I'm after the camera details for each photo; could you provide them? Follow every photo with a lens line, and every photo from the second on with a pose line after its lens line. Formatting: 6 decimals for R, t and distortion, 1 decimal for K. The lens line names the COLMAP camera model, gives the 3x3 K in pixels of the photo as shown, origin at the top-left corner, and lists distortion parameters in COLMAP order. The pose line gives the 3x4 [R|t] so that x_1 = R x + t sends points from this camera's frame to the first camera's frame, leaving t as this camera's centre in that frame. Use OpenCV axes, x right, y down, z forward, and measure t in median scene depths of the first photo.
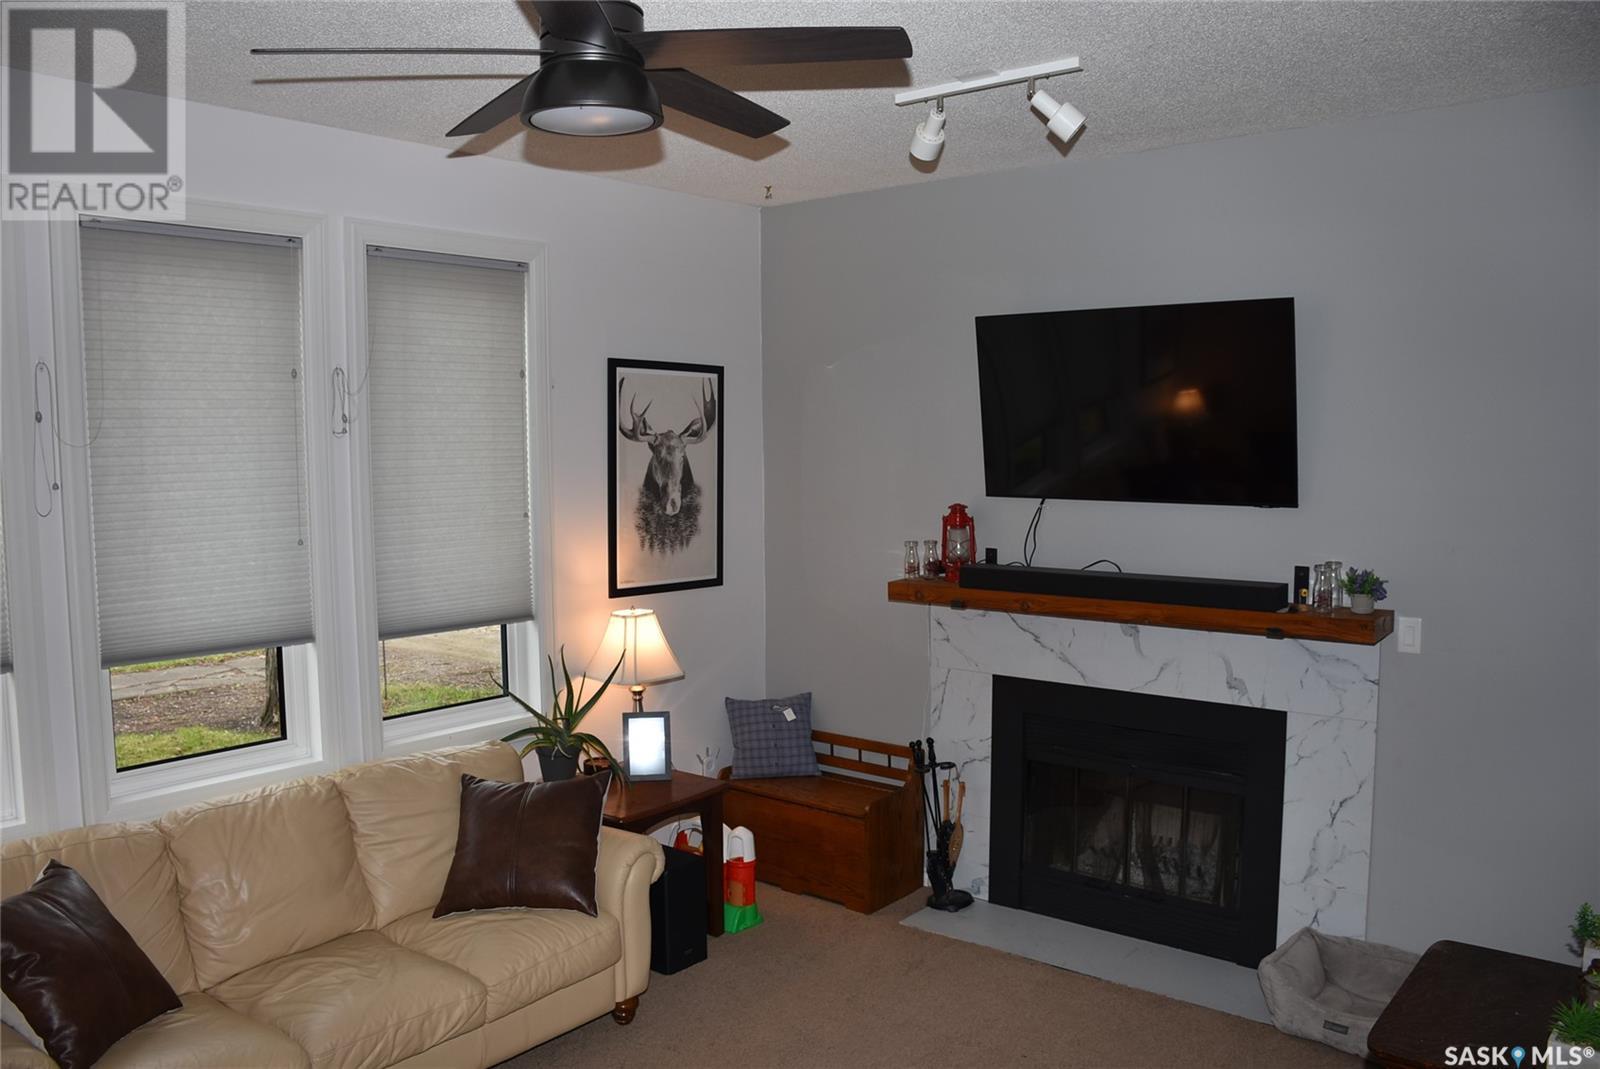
lens RADIAL K [[1245.6, 0, 798.8], [0, 1245.6, 544.3], [0, 0, 1]] dist [-0.151179, 0.103779]
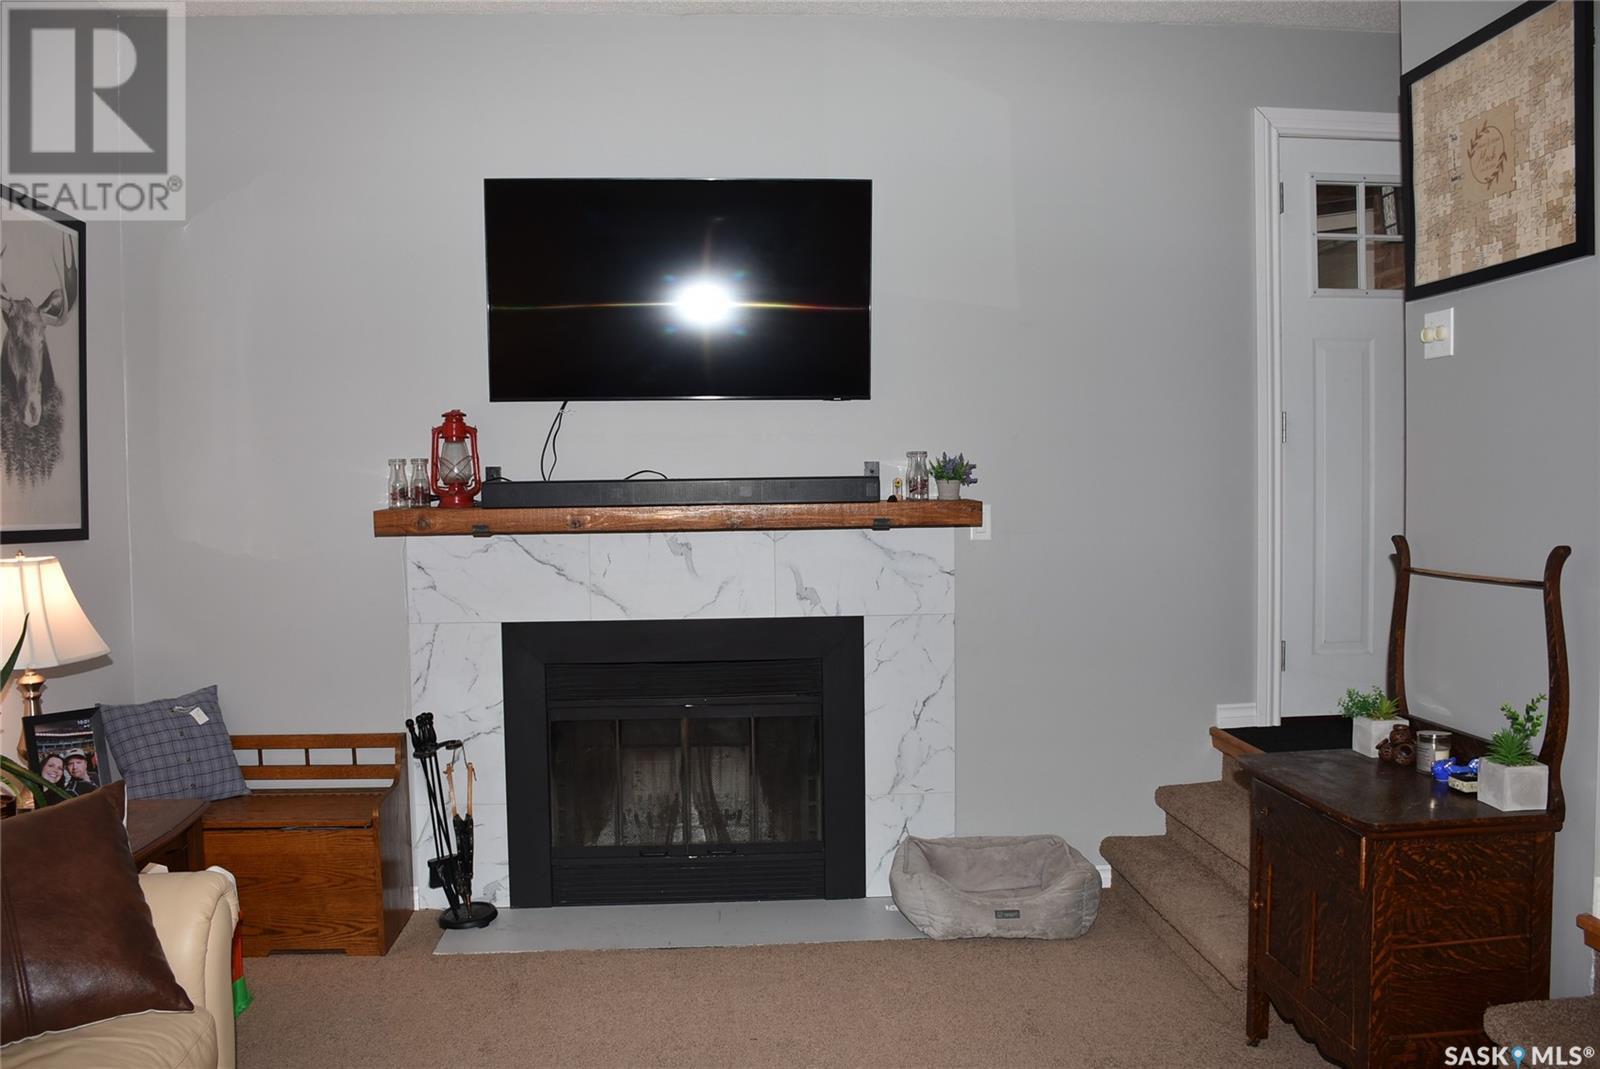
lens RADIAL K [[1245.6, 0, 798.8], [0, 1245.6, 544.3], [0, 0, 1]] dist [-0.151179, 0.103779]
pose [[0.723057, -0.033623, 0.689969, -0.256575], [0.067210, 0.997500, -0.021824, 0.084005], [-0.687511, 0.062153, 0.723510, 0.276069]]
